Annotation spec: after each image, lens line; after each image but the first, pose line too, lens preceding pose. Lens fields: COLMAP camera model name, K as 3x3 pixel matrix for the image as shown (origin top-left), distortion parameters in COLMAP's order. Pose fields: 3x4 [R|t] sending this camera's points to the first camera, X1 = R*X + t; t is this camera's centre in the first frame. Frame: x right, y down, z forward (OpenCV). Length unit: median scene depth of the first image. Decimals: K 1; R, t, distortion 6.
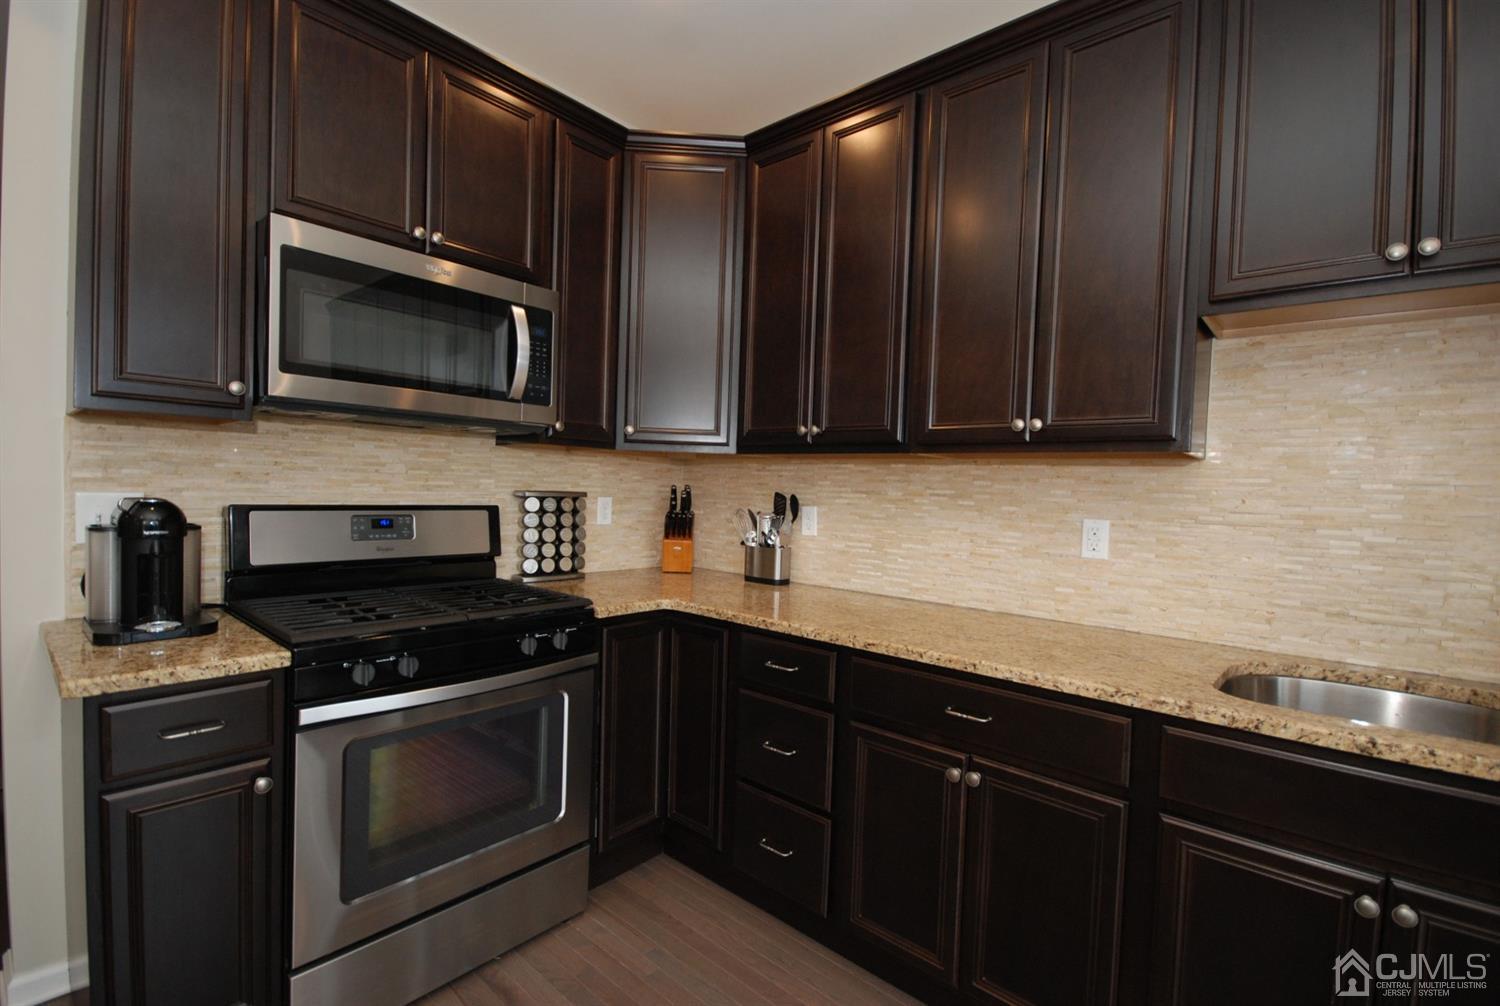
lens RADIAL K [[680.7, 0, 735.8], [0, 680.7, 509.3], [0, 0, 1]] dist [0.001010, -0.000692]
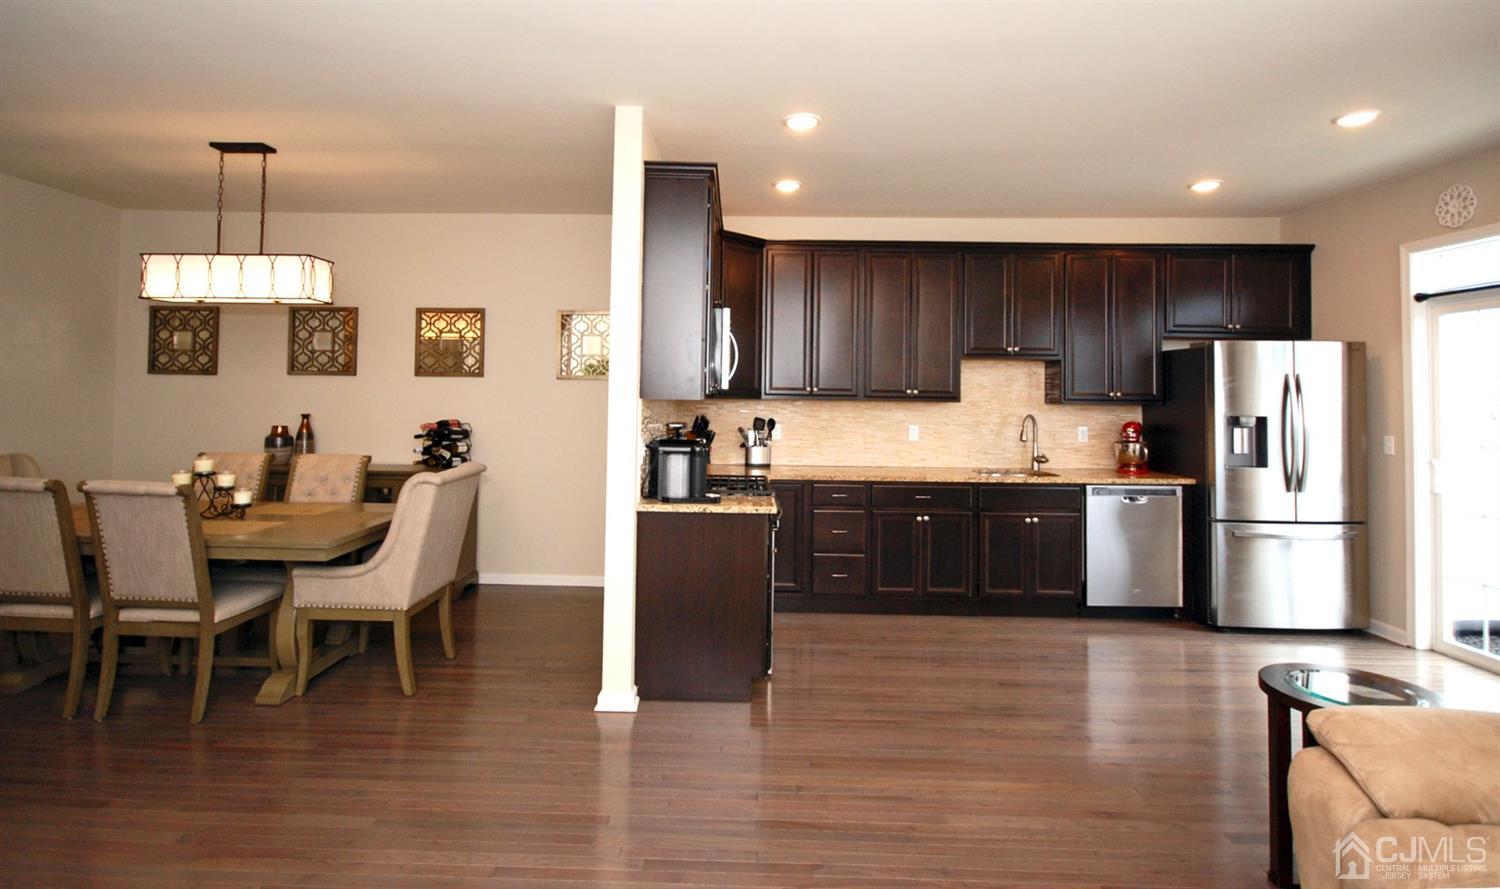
lens RADIAL K [[727.1, 0, 735.0], [0, 727.1, 377.7], [0, 0, 1]] dist [0.000628, 0.000091]
pose [[0.762843, -0.007799, 0.646536, -1.652136], [0.034453, 0.998997, -0.028599, -0.102254], [-0.645665, 0.044092, 0.762347, -0.625503]]
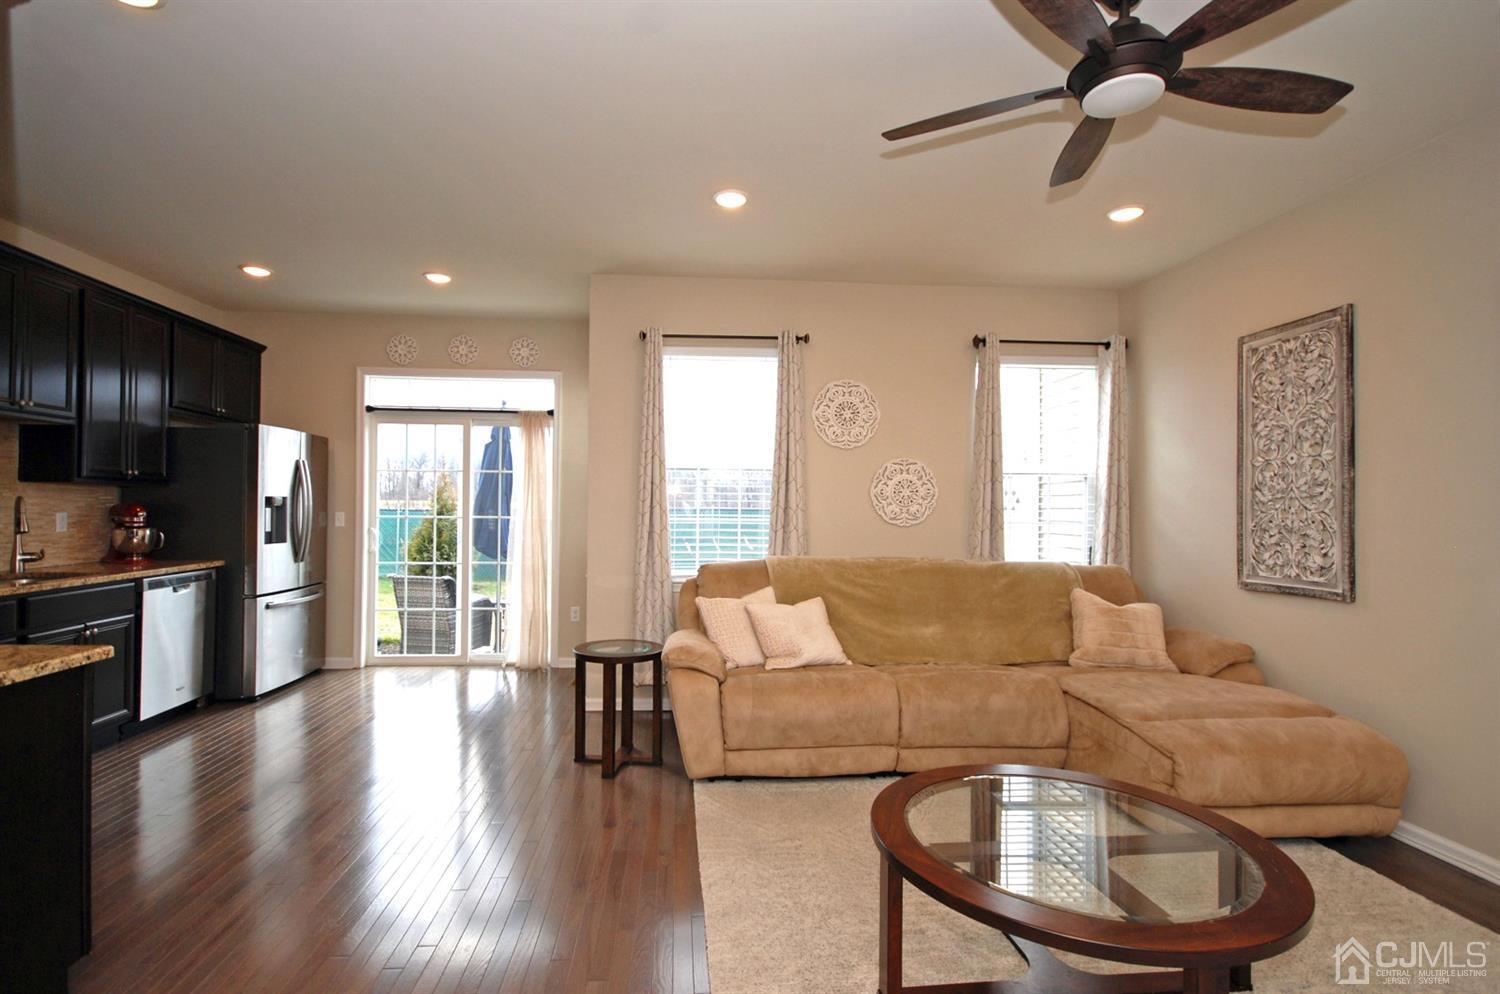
lens RADIAL K [[710.9, 0, 710.7], [0, 710.9, 504.0], [0, 0, 1]] dist [-0.004137, -0.000416]
pose [[-0.703676, -0.036265, 0.709595, -1.708763], [-0.011079, 0.999135, 0.040076, -0.081673], [-0.710434, 0.020339, -0.703469, 0.647069]]
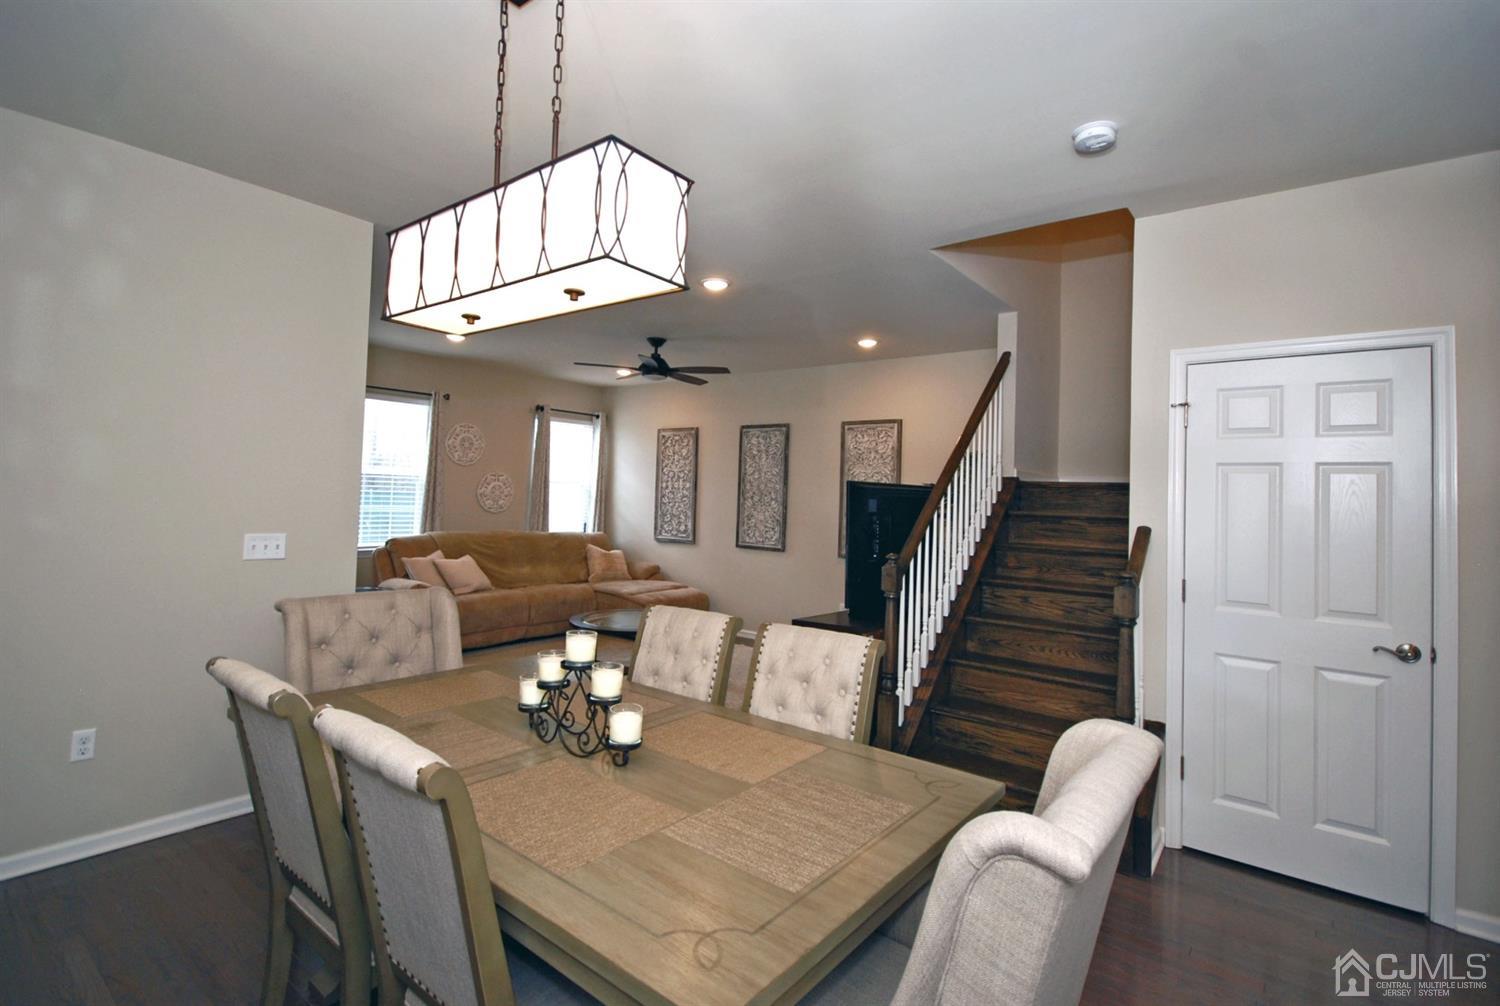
lens RADIAL K [[710.9, 0, 750.5], [0, 710.9, 495.1], [0, 0, 1]] dist [-0.004137, -0.000416]
pose [[-0.995180, -0.068042, -0.070619, -1.627733], [-0.070061, 0.997190, 0.026518, -0.209308], [0.068616, 0.031338, -0.997151, 2.391284]]
